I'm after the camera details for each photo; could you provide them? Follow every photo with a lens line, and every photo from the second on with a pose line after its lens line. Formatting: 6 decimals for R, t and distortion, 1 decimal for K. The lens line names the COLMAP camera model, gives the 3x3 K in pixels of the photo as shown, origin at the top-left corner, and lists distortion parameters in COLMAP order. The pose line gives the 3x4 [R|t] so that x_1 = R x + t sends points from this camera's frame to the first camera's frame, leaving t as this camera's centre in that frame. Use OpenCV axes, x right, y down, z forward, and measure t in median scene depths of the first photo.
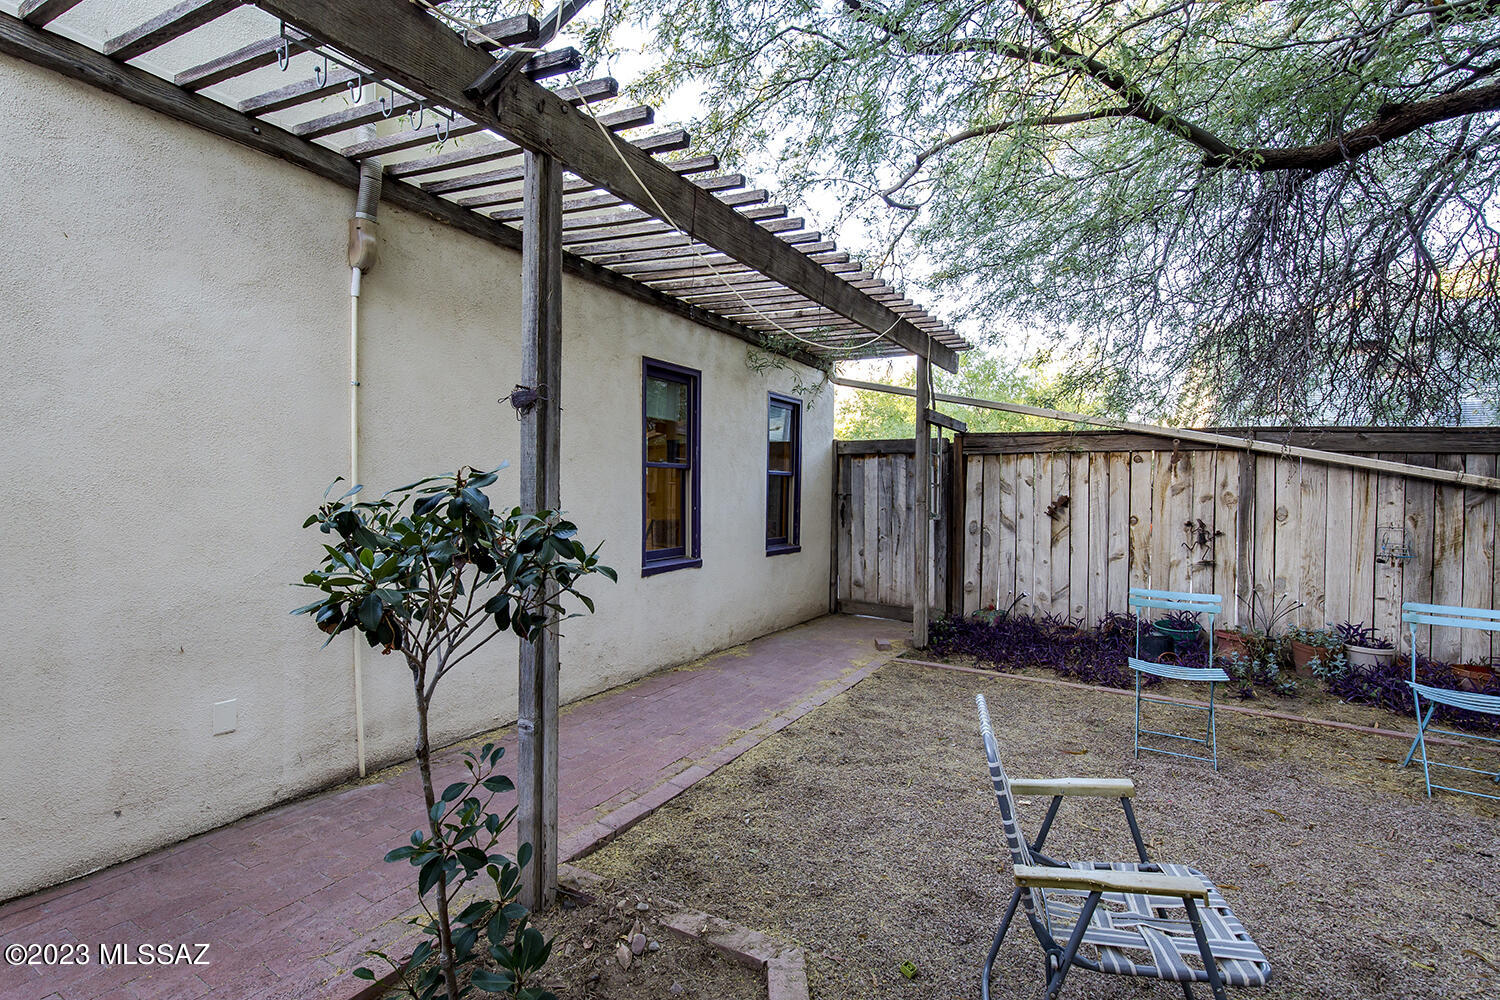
lens RADIAL K [[679.4, 0, 749.8], [0, 679.4, 499.3], [0, 0, 1]] dist [0.006701, -0.000477]
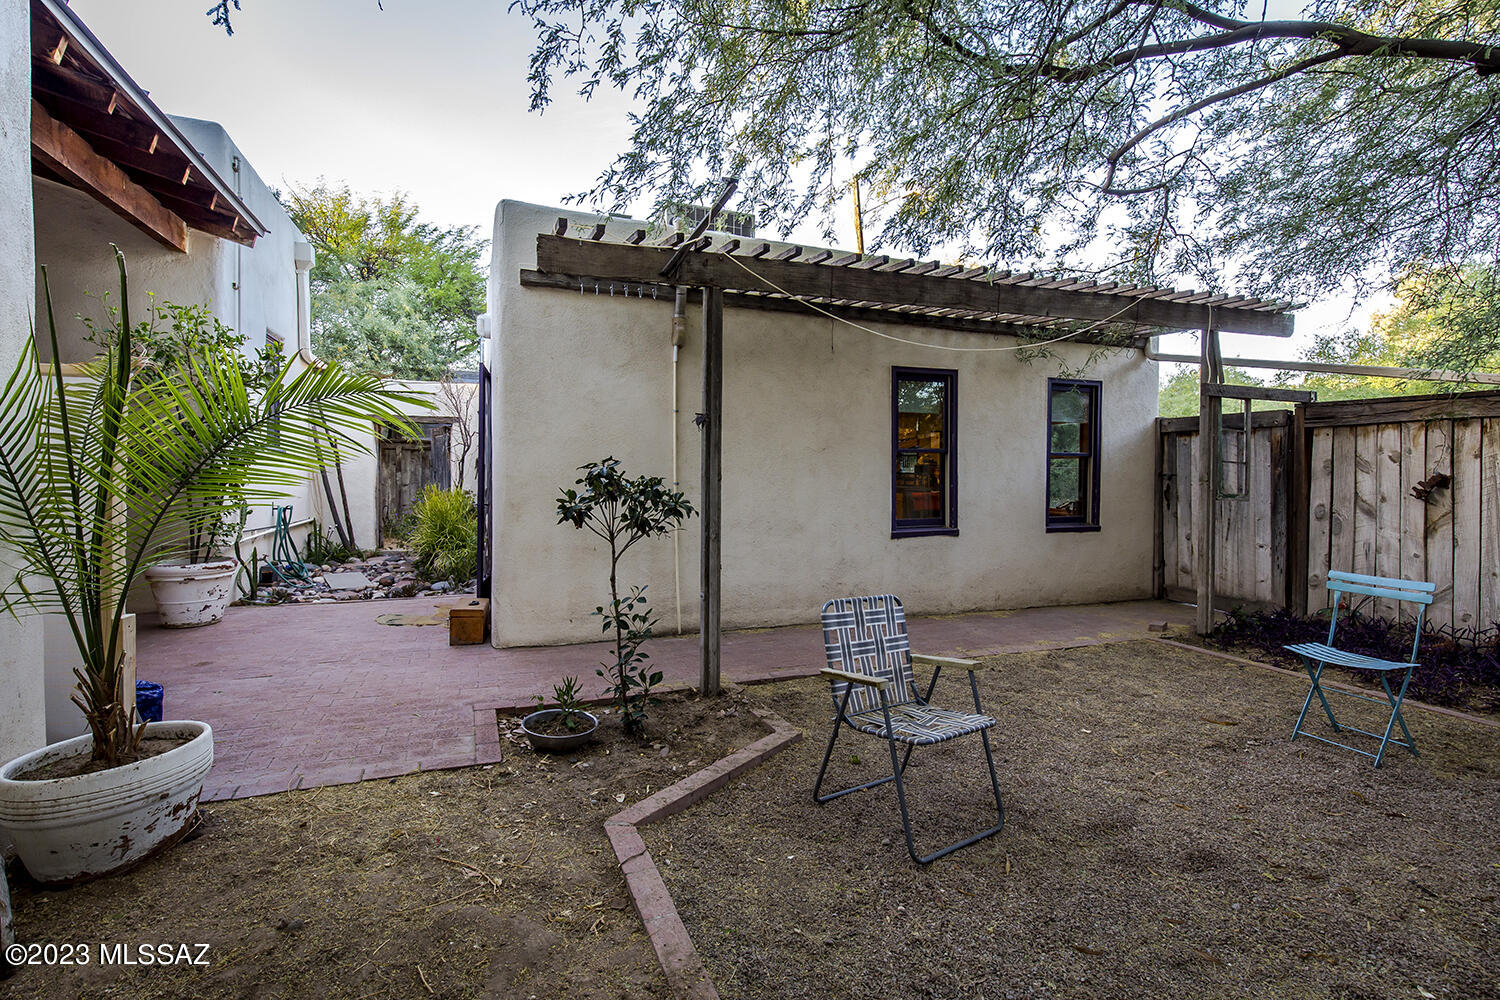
lens RADIAL K [[679.4, 0, 753.5], [0, 679.4, 486.6], [0, 0, 1]] dist [0.006701, -0.000477]
pose [[0.797356, 0.005326, -0.603486, 0.299155], [-0.003380, 0.999985, 0.004359, 0.008492], [0.603500, -0.001436, 0.797362, -0.131122]]
